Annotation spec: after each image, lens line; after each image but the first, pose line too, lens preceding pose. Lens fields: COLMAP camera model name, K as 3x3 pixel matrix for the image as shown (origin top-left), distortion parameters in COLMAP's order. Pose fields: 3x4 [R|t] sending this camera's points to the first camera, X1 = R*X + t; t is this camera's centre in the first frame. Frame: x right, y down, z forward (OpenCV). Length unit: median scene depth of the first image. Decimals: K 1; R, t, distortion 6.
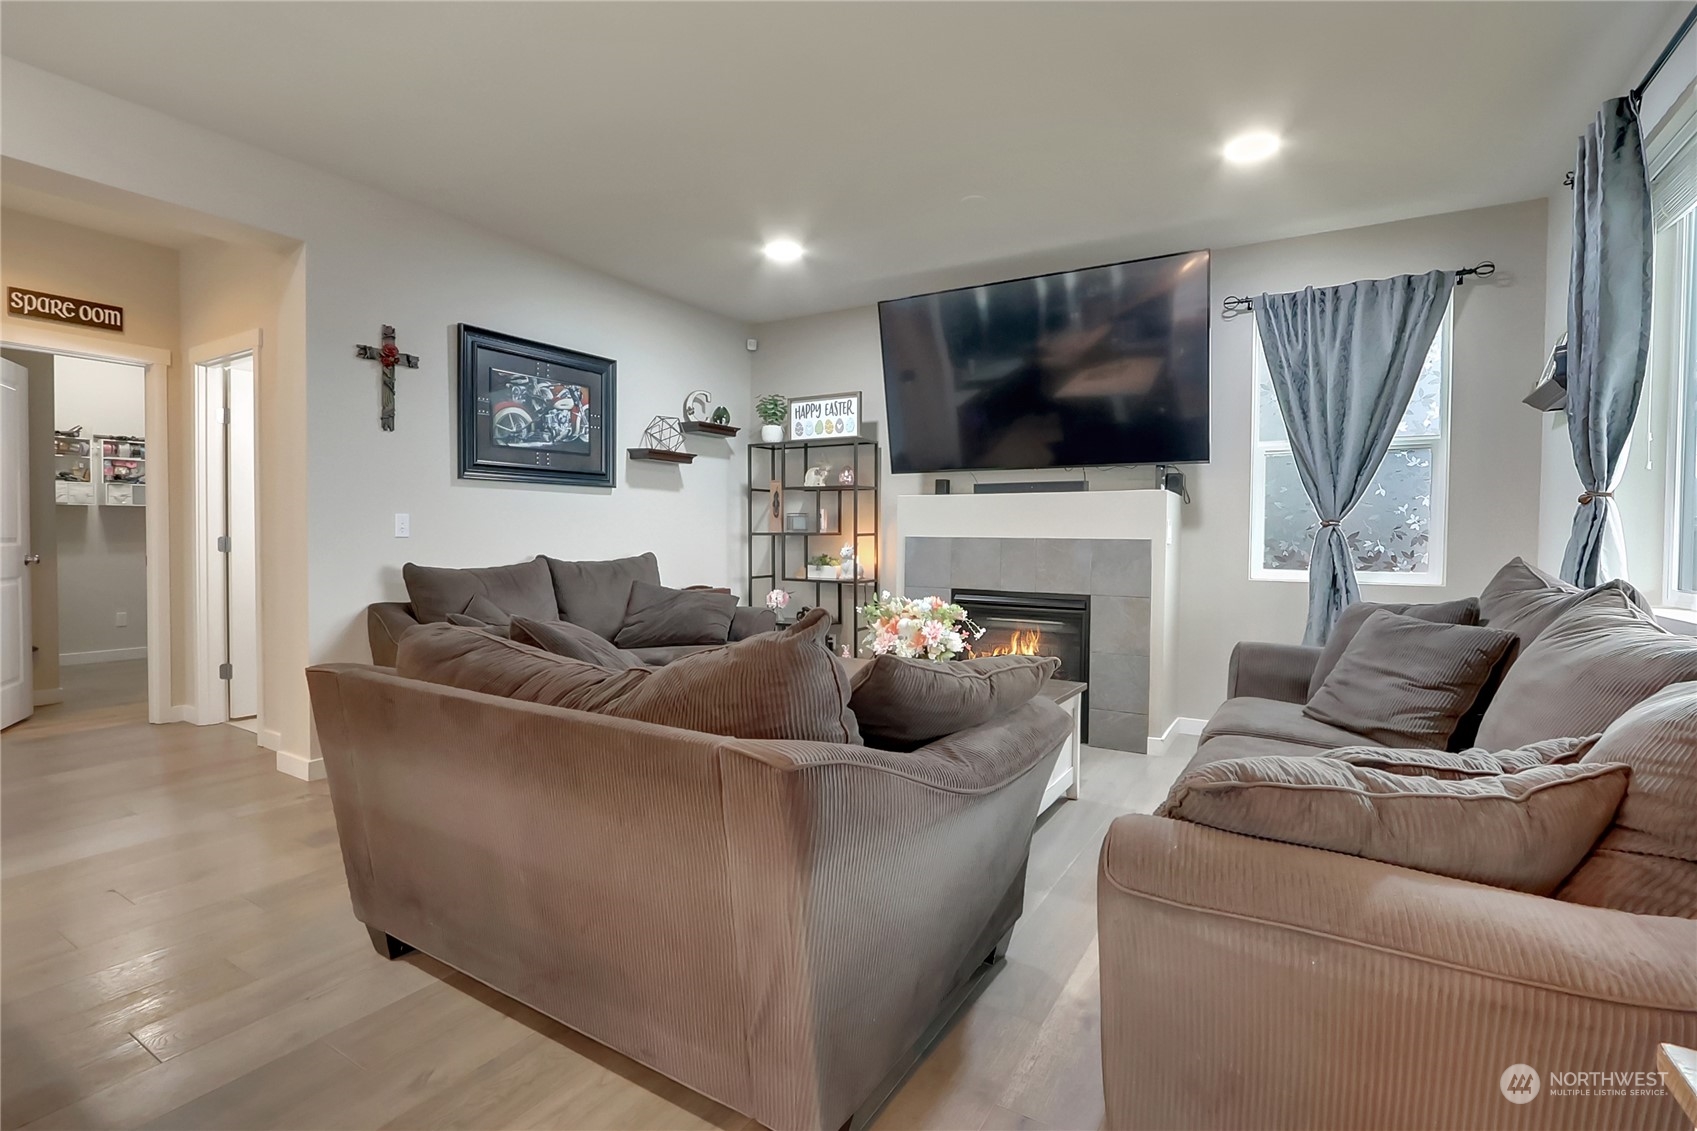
lens RADIAL K [[785.1, 0, 838.7], [0, 785.1, 557.1], [0, 0, 1]] dist [-0.017386, 0.001785]
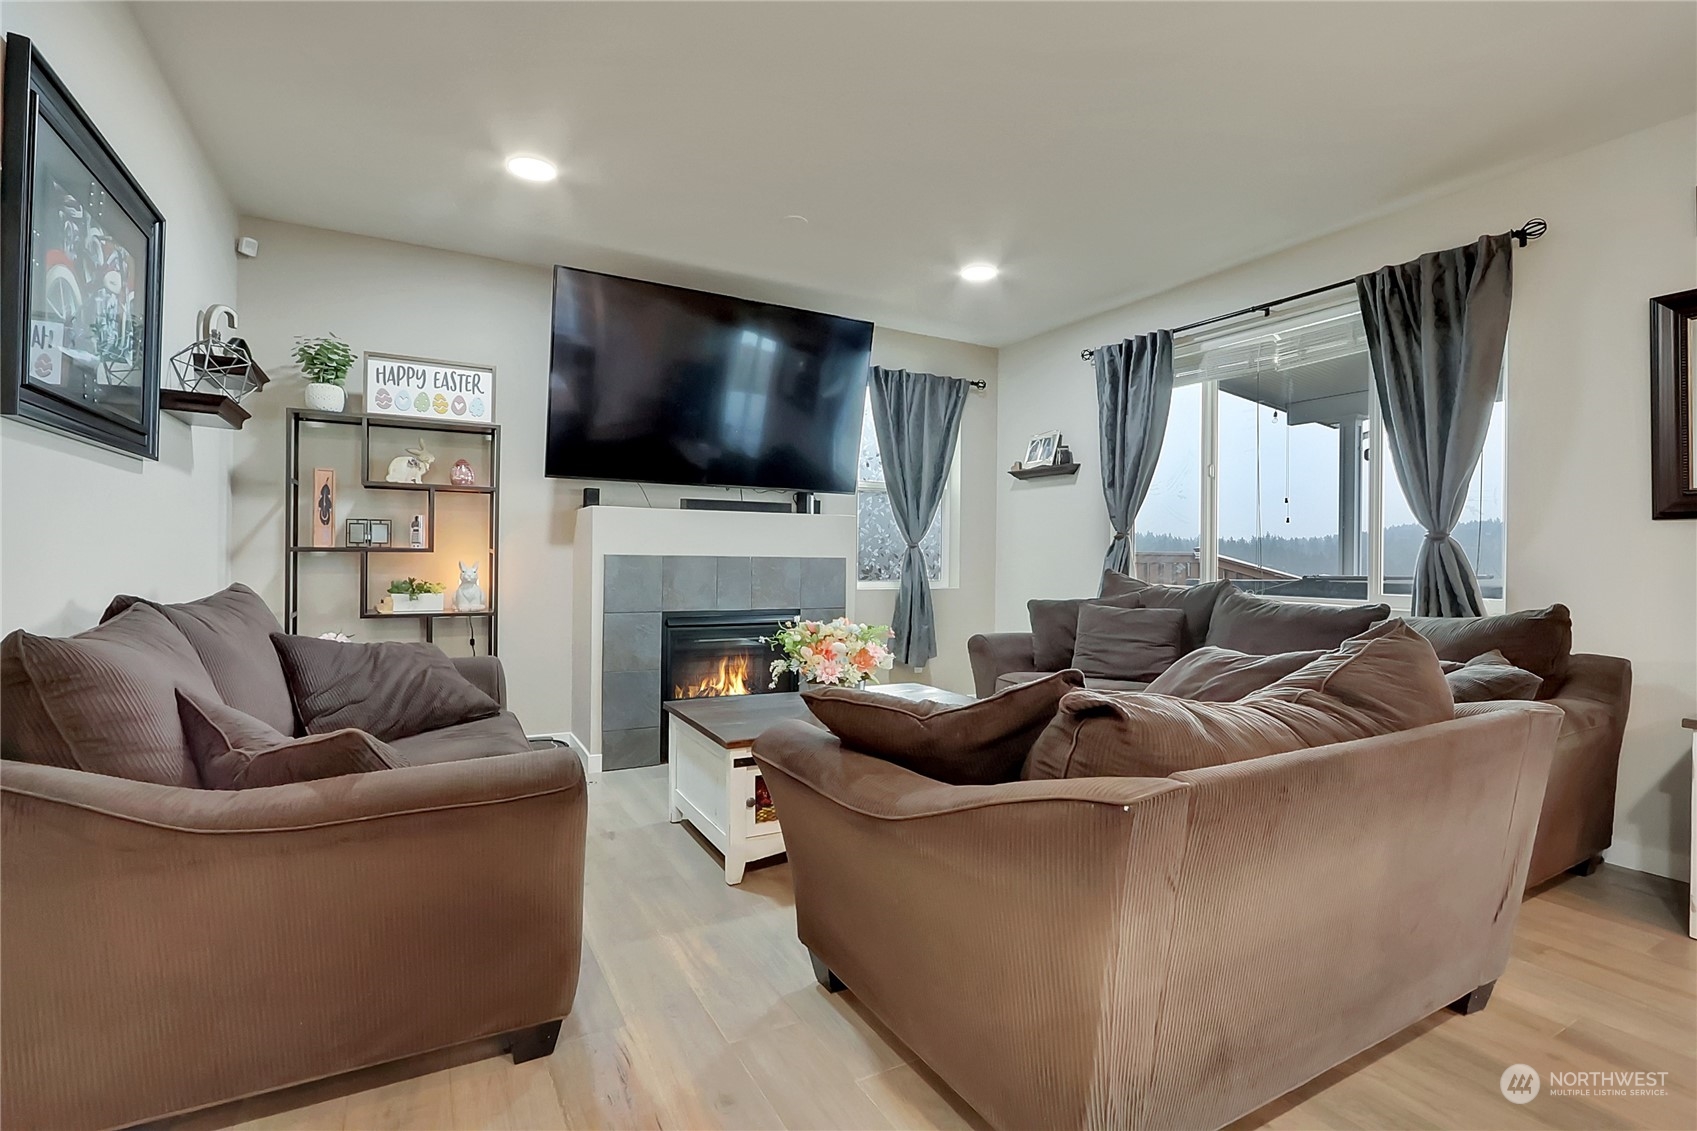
lens RADIAL K [[785.1, 0, 842.3], [0, 785.1, 557.6], [0, 0, 1]] dist [-0.017386, 0.001785]
pose [[0.491357, -0.002888, 0.870953, -0.465041], [0.017298, 0.999830, -0.006444, -0.012021], [-0.870786, 0.018233, 0.491324, 0.320752]]
